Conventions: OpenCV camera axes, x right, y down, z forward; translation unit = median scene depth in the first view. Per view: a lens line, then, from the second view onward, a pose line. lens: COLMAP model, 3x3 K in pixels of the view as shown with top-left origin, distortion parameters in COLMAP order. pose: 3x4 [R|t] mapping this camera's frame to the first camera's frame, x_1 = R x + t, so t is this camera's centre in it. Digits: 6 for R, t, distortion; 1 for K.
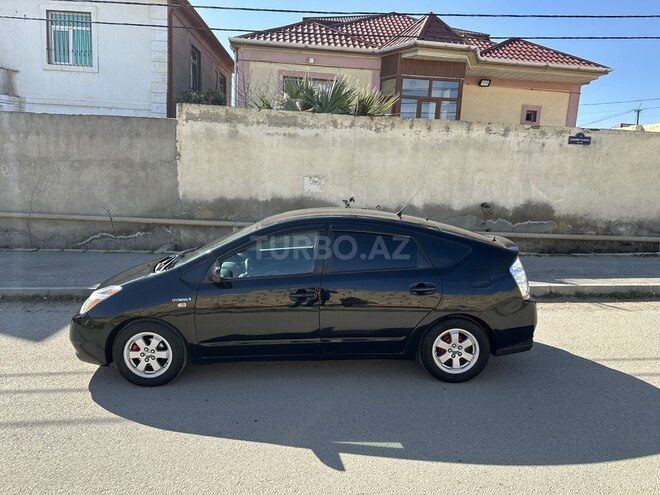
lens RADIAL K [[460.8, 0, 328.4], [0, 460.8, 252.0], [0, 0, 1]] dist [0.116647, -0.169553]
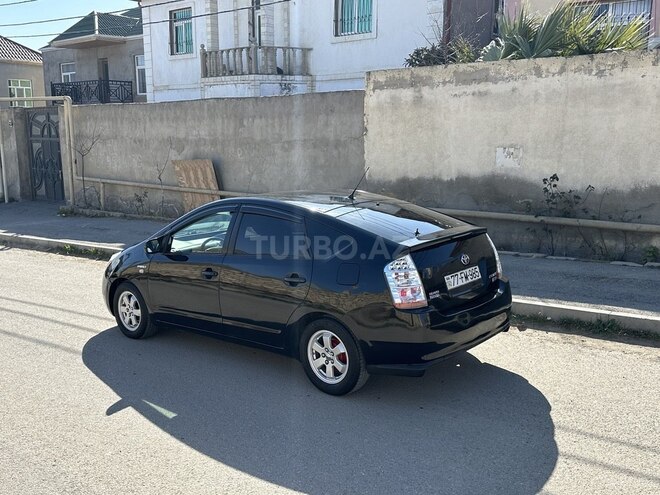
lens RADIAL K [[631.8, 0, 321.6], [0, 631.8, 250.4], [0, 0, 1]] dist [0.187582, -0.375962]
pose [[0.731901, 0.073645, -0.677420, 0.459426], [-0.073963, 0.996855, 0.028462, -0.006629], [0.677385, 0.029272, 0.735046, 0.056398]]
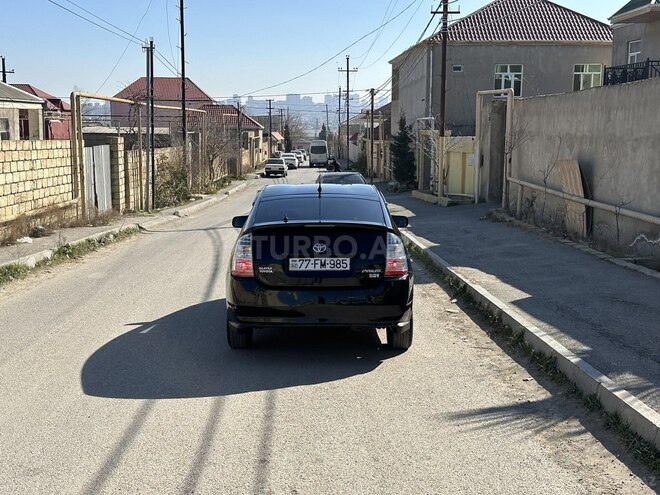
lens RADIAL K [[868.5, 0, 330.0], [0, 868.5, 247.5], [0, 0, 1]] dist [0.116827, 0.003941]
pose [[-0.020044, 0.091336, -0.995618, 0.966039], [-0.170599, 0.980902, 0.093420, -0.067346], [0.985137, 0.171724, -0.004080, 0.531343]]
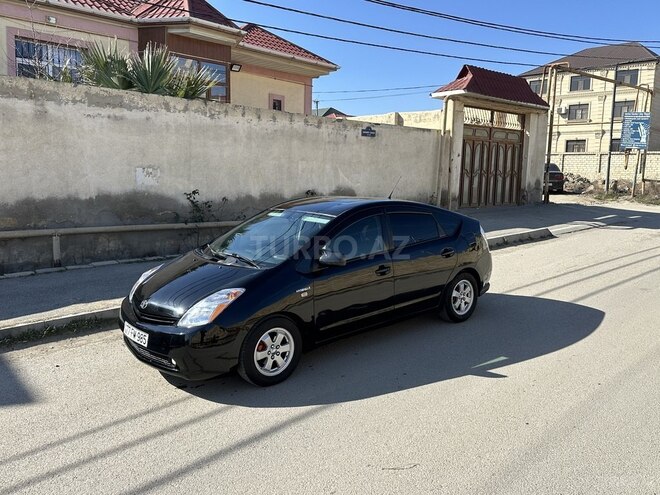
lens RADIAL K [[550.6, 0, 330.0], [0, 550.6, 247.5], [0, 0, 1]] dist [0.150447, -0.279678]
pose [[0.774580, -0.111507, 0.622569, -0.432399], [0.118666, 0.992477, 0.030120, -0.008749], [-0.621244, 0.050547, 0.781985, -0.000713]]
